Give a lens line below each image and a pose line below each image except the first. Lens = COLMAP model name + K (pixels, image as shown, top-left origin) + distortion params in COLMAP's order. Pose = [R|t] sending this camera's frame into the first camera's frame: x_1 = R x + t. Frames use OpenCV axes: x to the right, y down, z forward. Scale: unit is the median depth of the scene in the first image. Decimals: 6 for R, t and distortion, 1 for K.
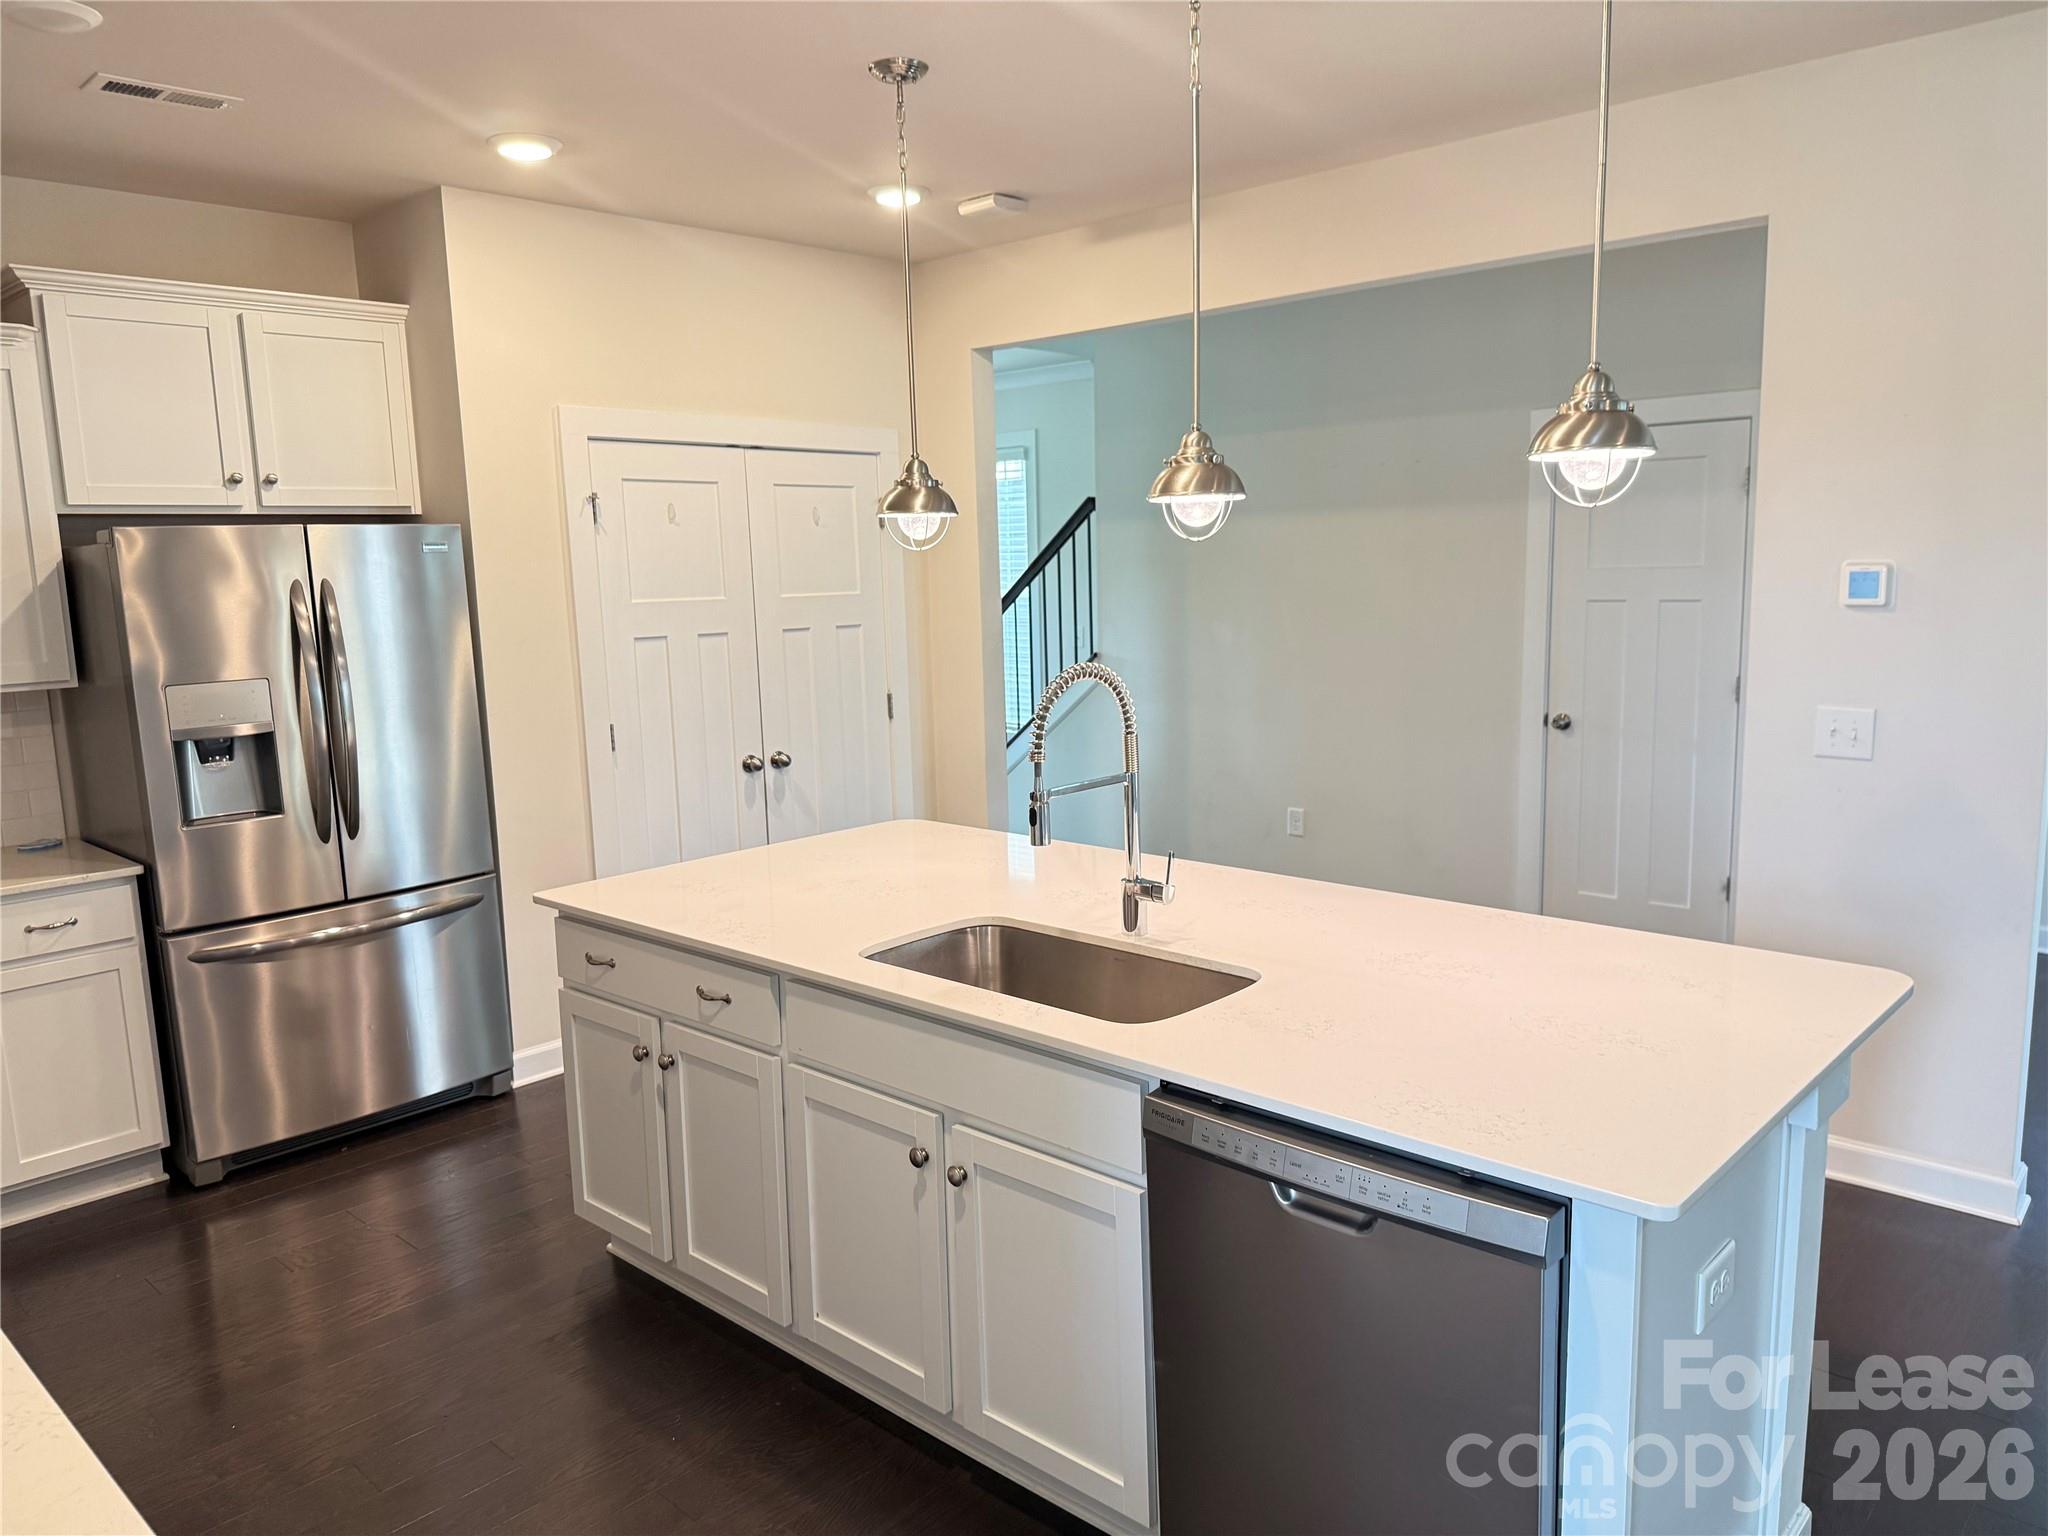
lens RADIAL K [[1442.5, 0, 1025.6], [0, 1442.5, 766.6], [0, 0, 1]] dist [0.009041, -0.003103]
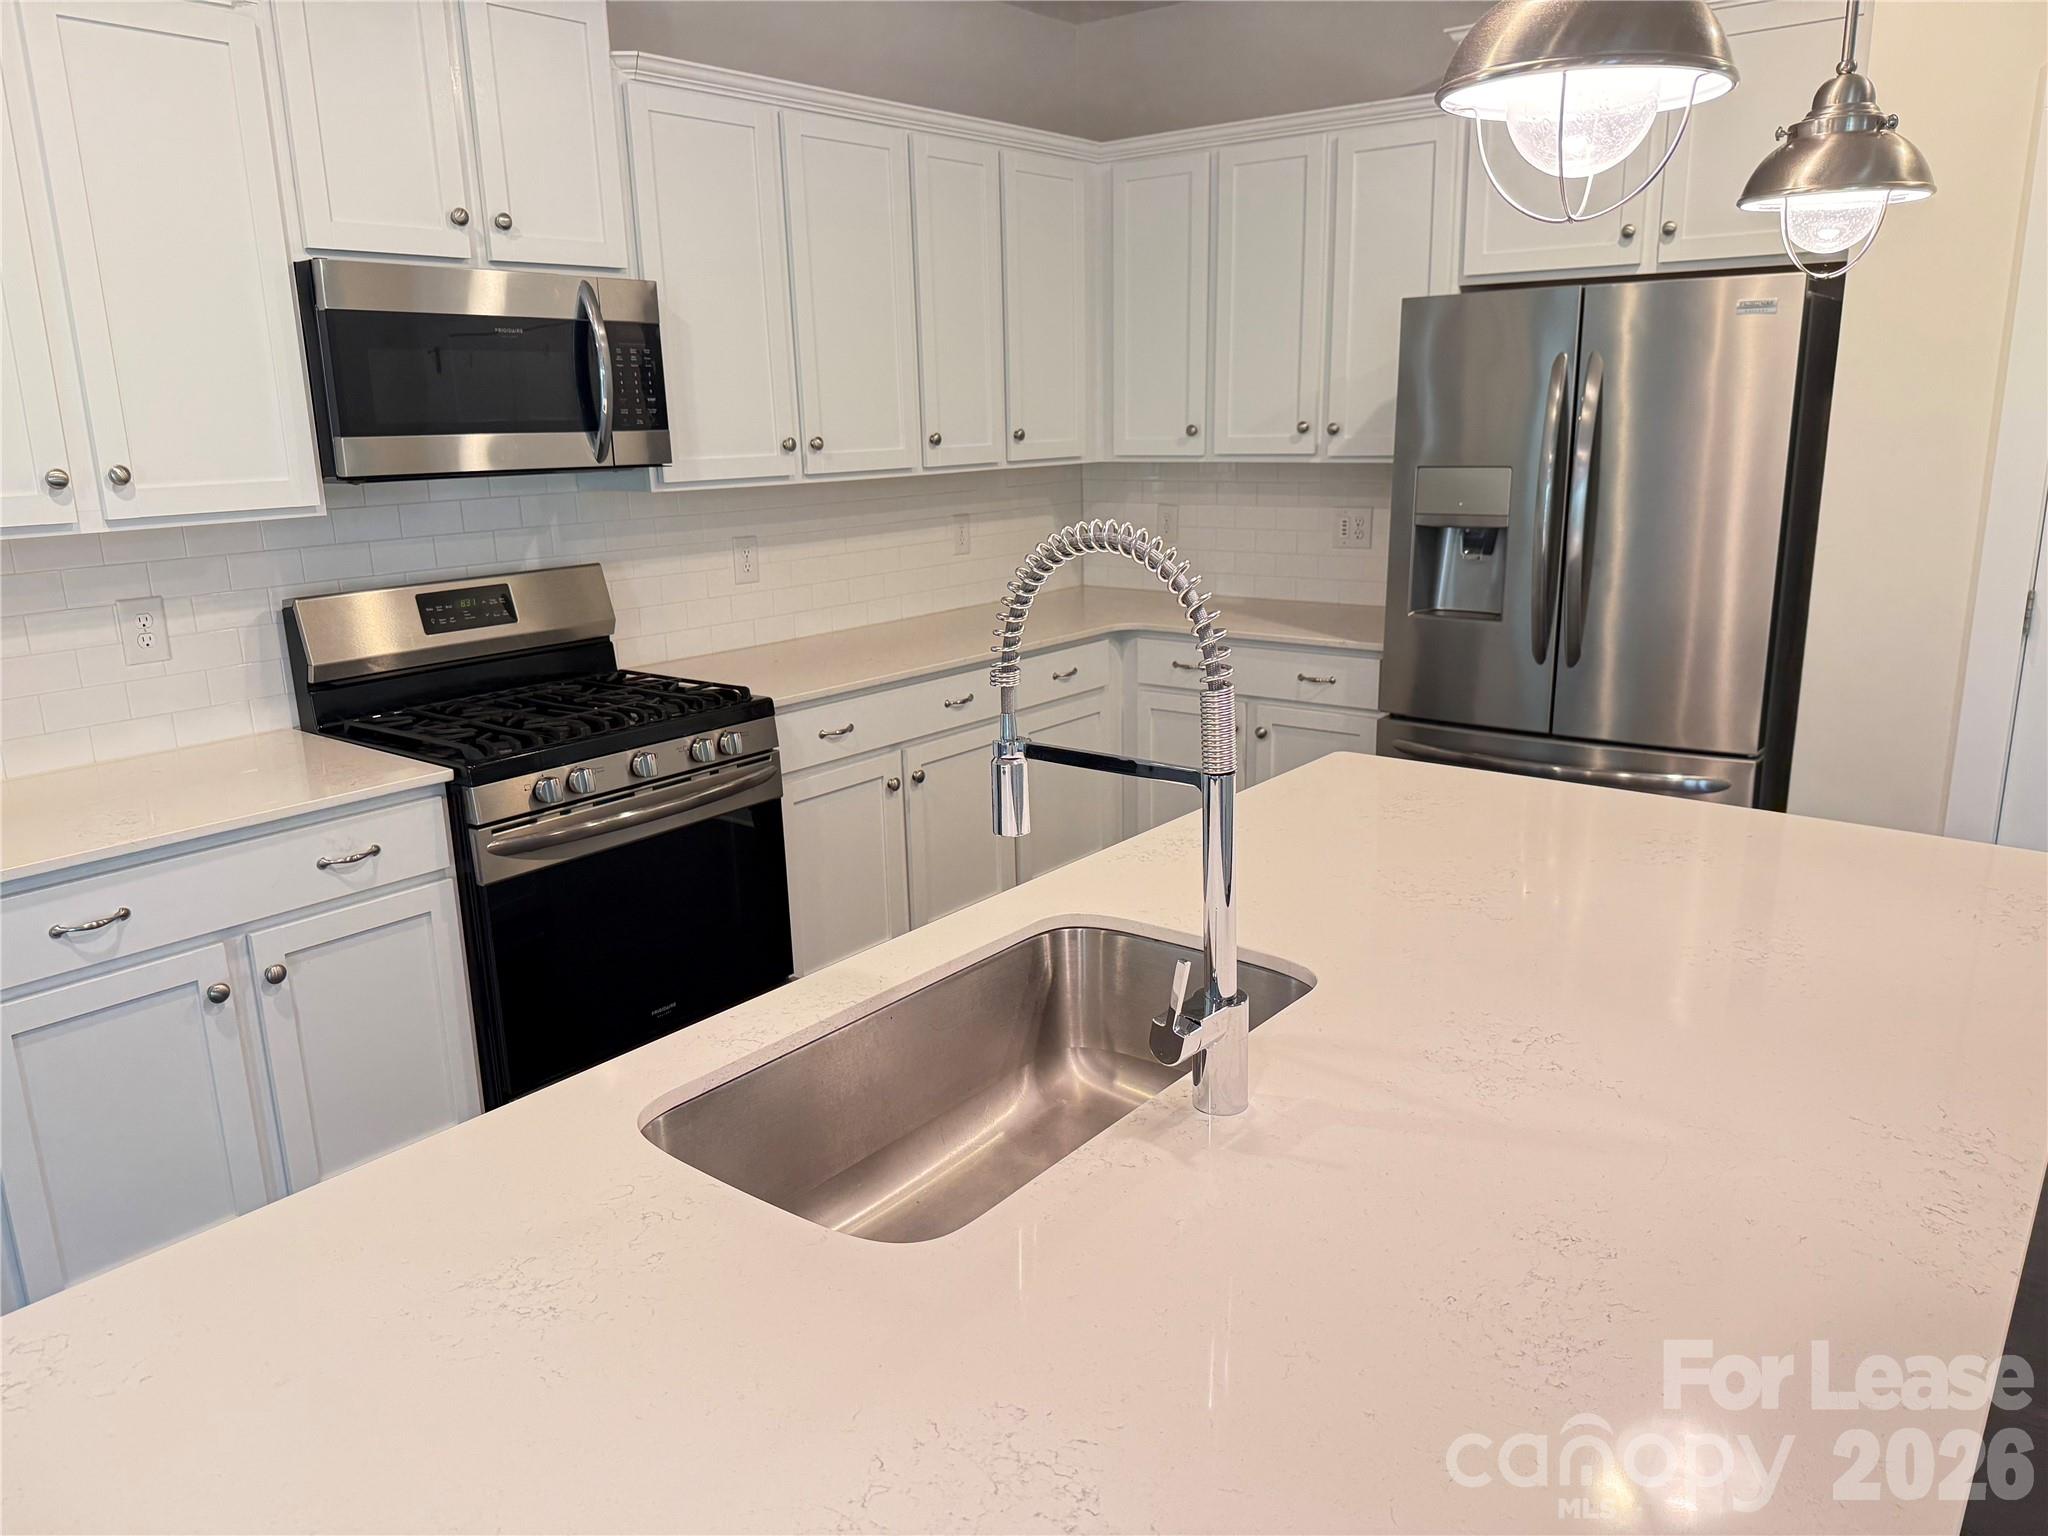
lens RADIAL K [[1442.5, 0, 1025.0], [0, 1442.5, 774.1], [0, 0, 1]] dist [0.009041, -0.003103]
pose [[0.053388, 0.270629, -0.961202, 0.393941], [-0.115030, 0.957834, 0.263291, -0.085199], [0.991926, 0.096511, 0.082268, 0.688026]]
